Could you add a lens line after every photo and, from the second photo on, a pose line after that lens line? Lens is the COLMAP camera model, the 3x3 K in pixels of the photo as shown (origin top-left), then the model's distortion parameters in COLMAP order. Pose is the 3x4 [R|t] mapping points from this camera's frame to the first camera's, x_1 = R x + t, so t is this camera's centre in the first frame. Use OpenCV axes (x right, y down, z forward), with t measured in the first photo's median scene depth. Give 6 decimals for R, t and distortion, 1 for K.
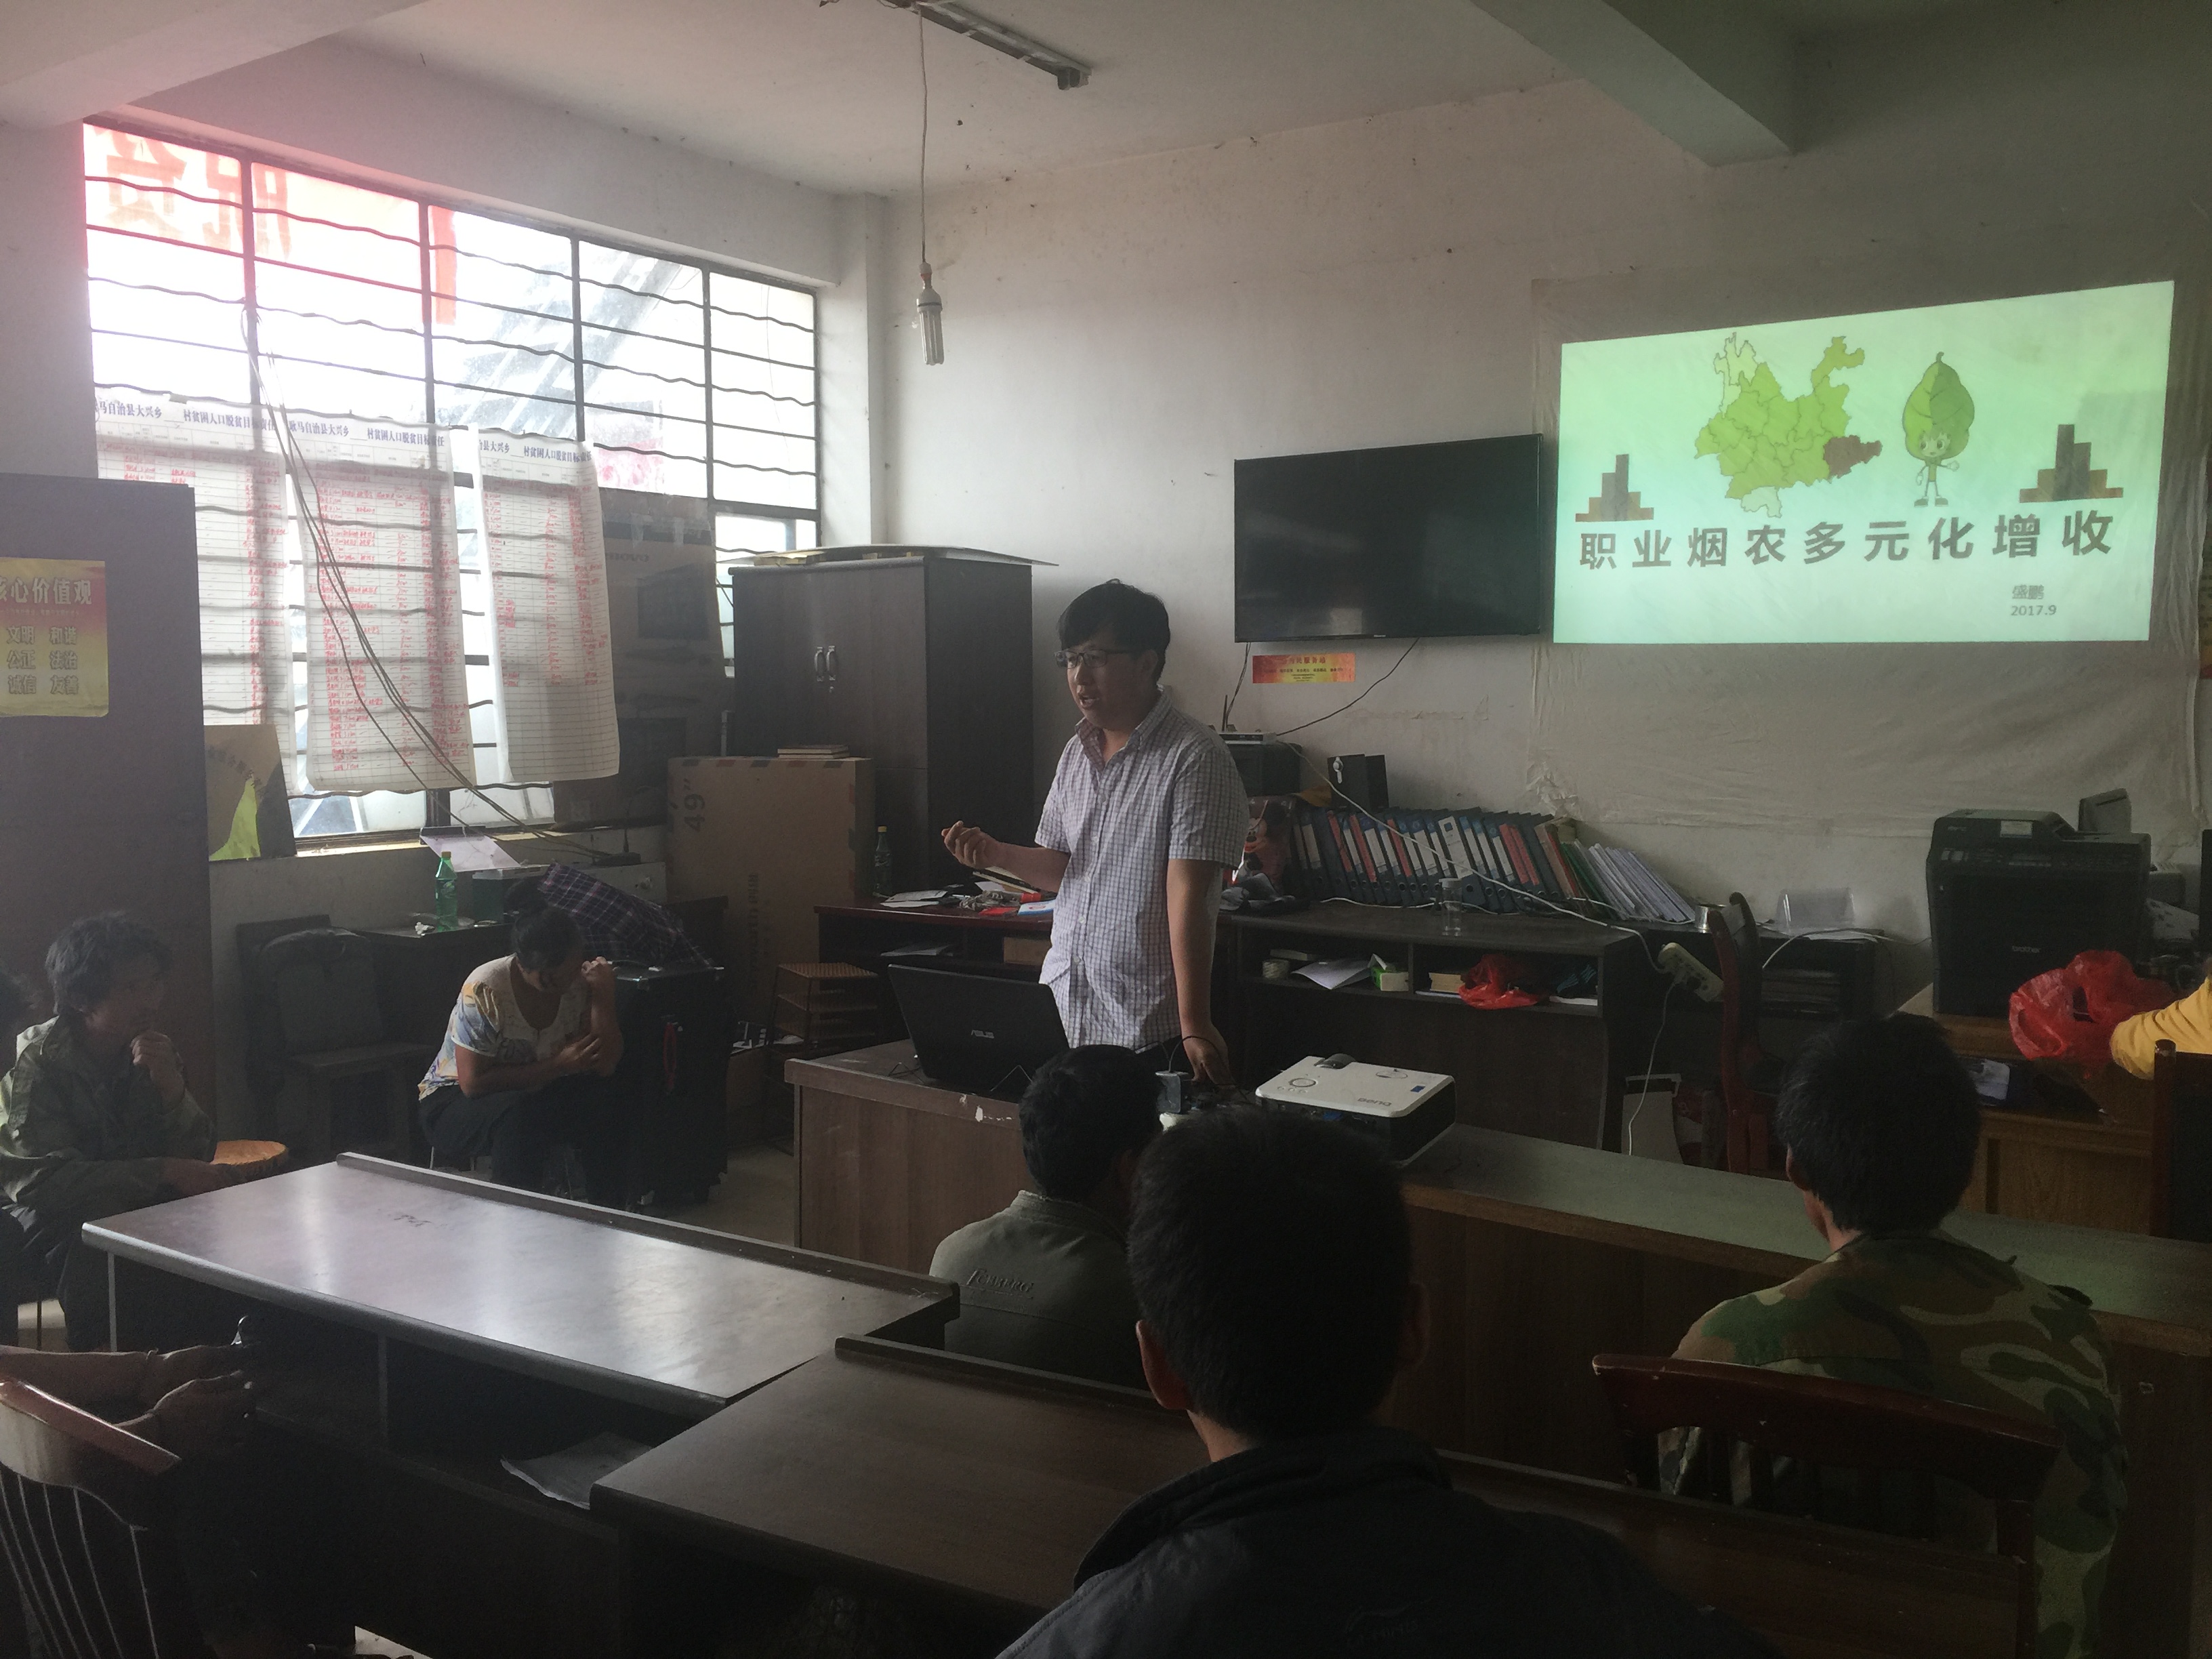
lens RADIAL K [[1872.3, 0, 1111.3], [0, 1872.3, 801.5], [0, 0, 1]] dist [0.073300, -0.089952]
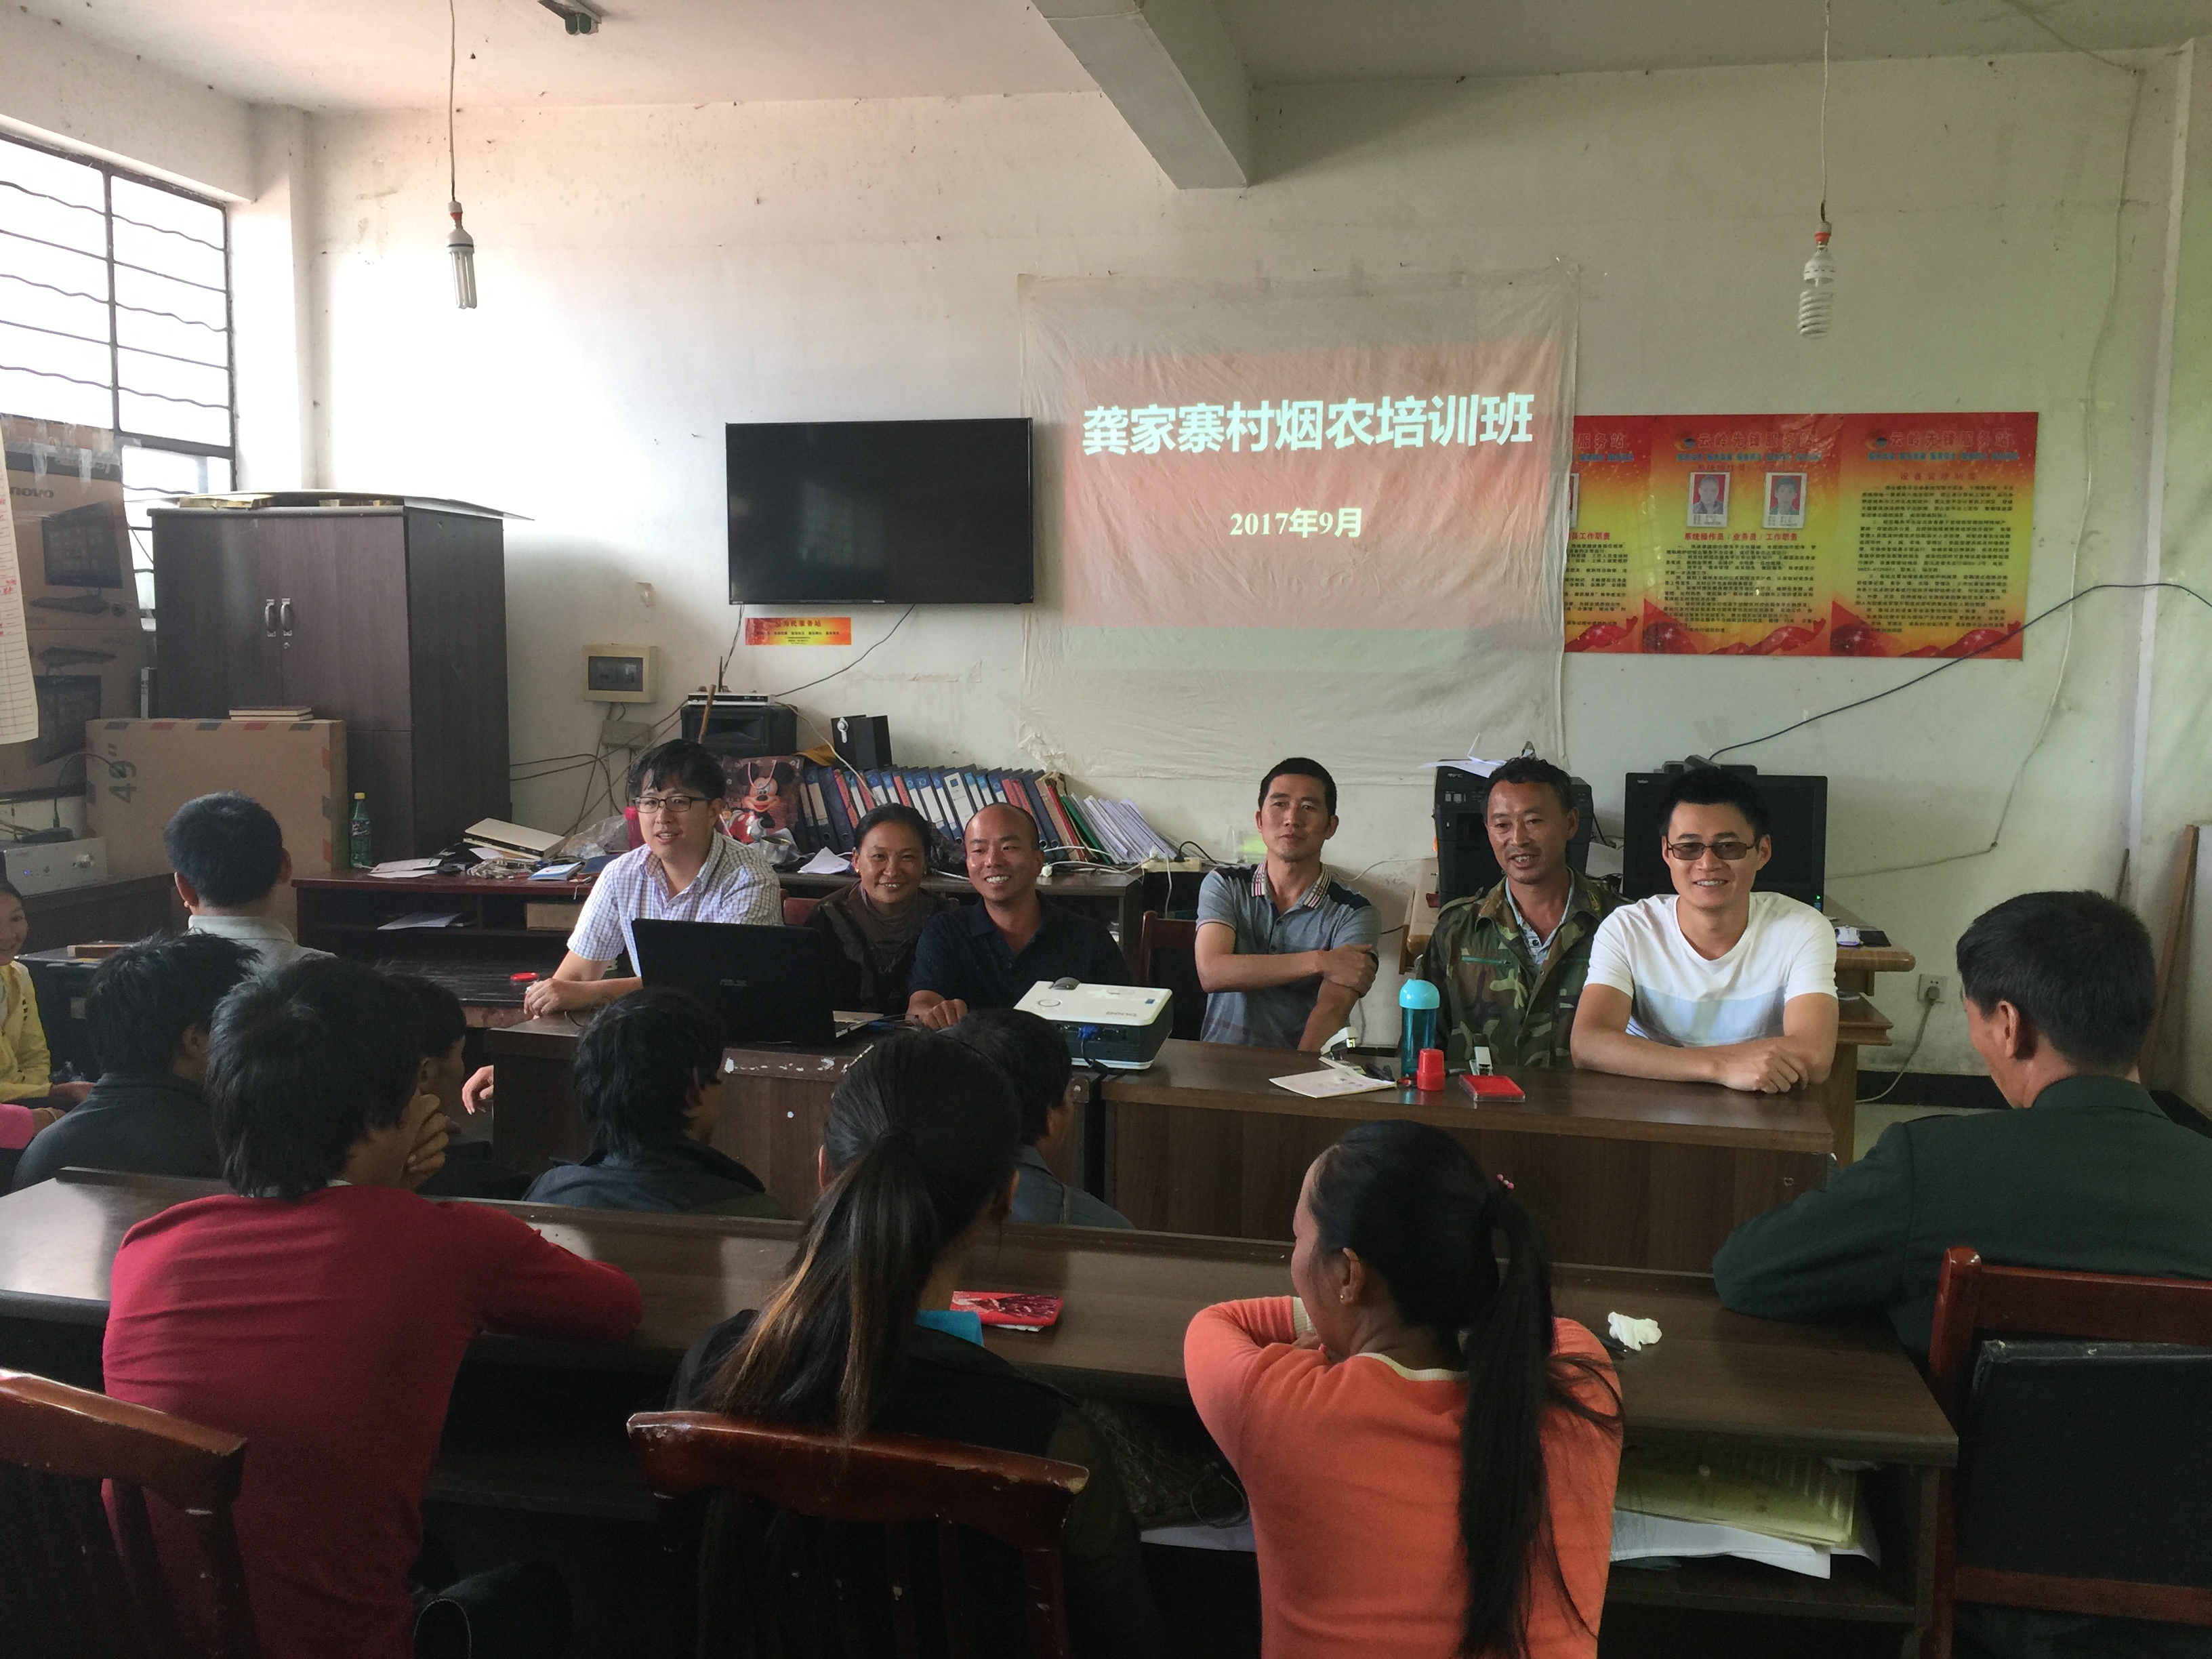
lens RADIAL K [[1872.3, 0, 1107.8], [0, 1872.3, 798.9], [0, 0, 1]] dist [0.073300, -0.089952]
pose [[0.924411, -0.020421, 0.380851, -0.144012], [0.012450, 0.999649, 0.023382, -0.001130], [-0.381195, -0.016873, 0.924341, -0.018106]]
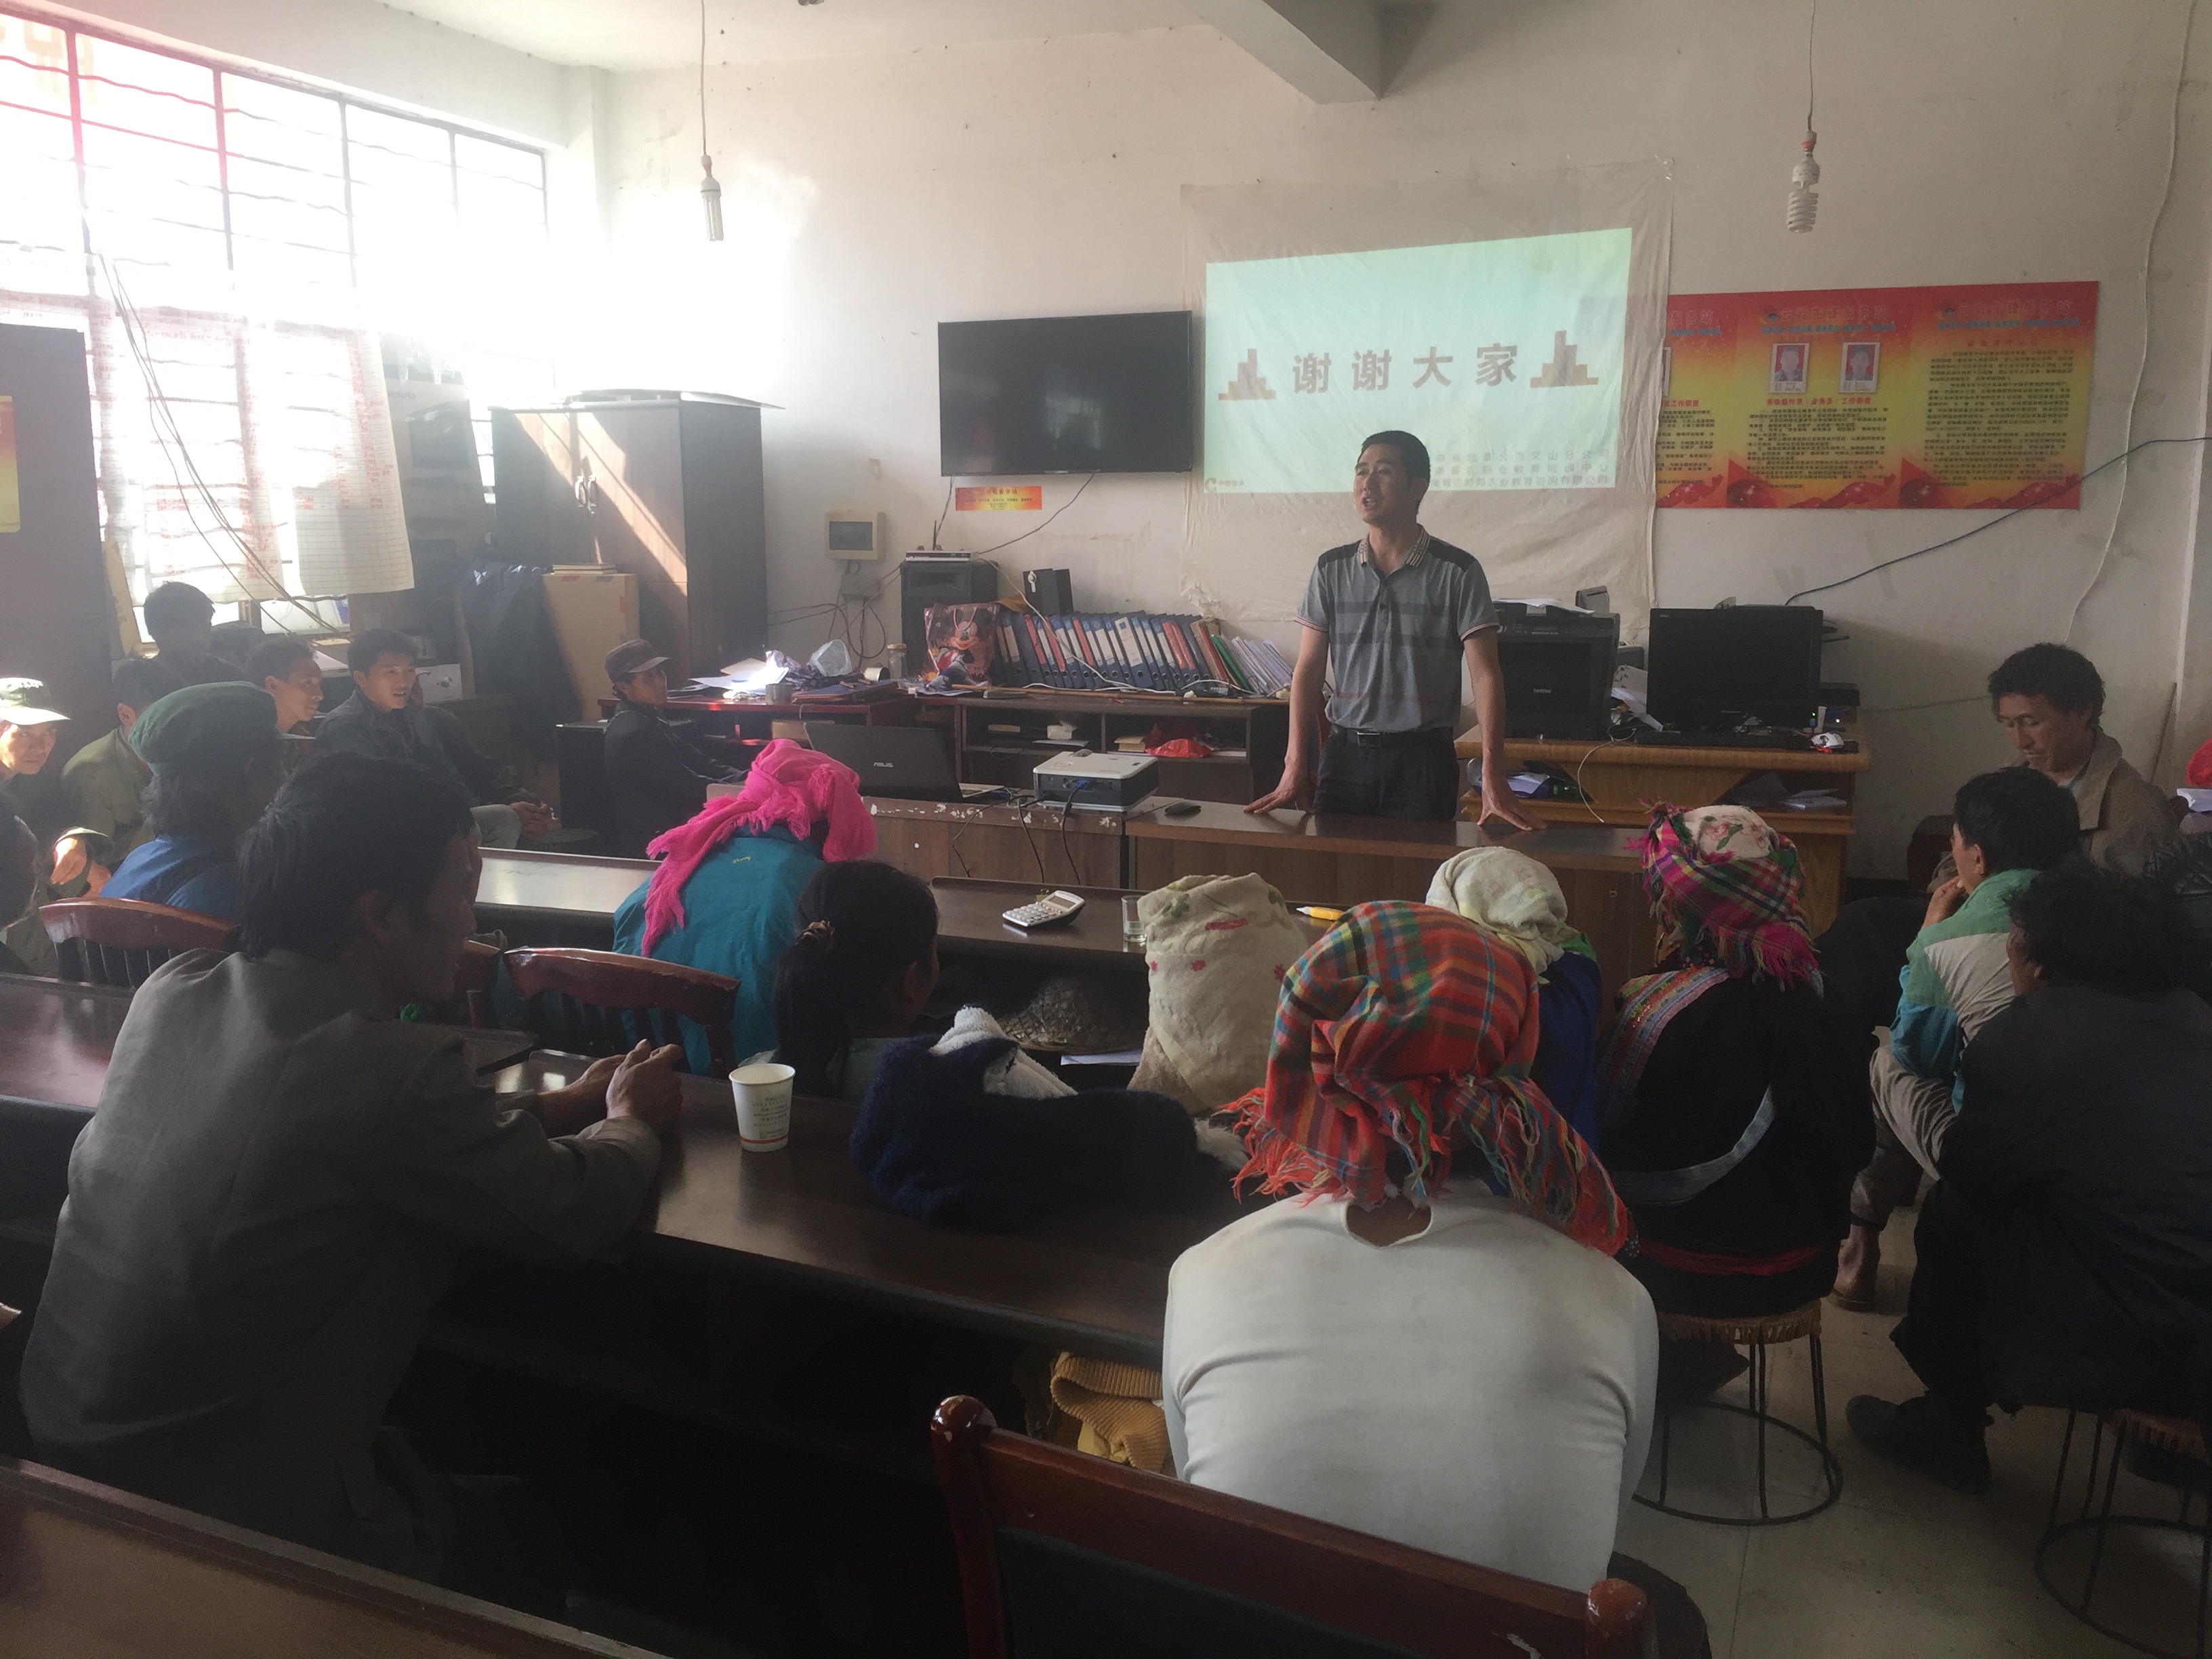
lens RADIAL K [[1872.3, 0, 1106.0], [0, 1872.3, 780.6], [0, 0, 1]] dist [0.073300, -0.089952]
pose [[0.973913, -0.029247, 0.225029, -0.116930], [0.011957, 0.996896, 0.077818, 0.019044], [-0.226606, -0.073097, 0.971240, -0.227512]]
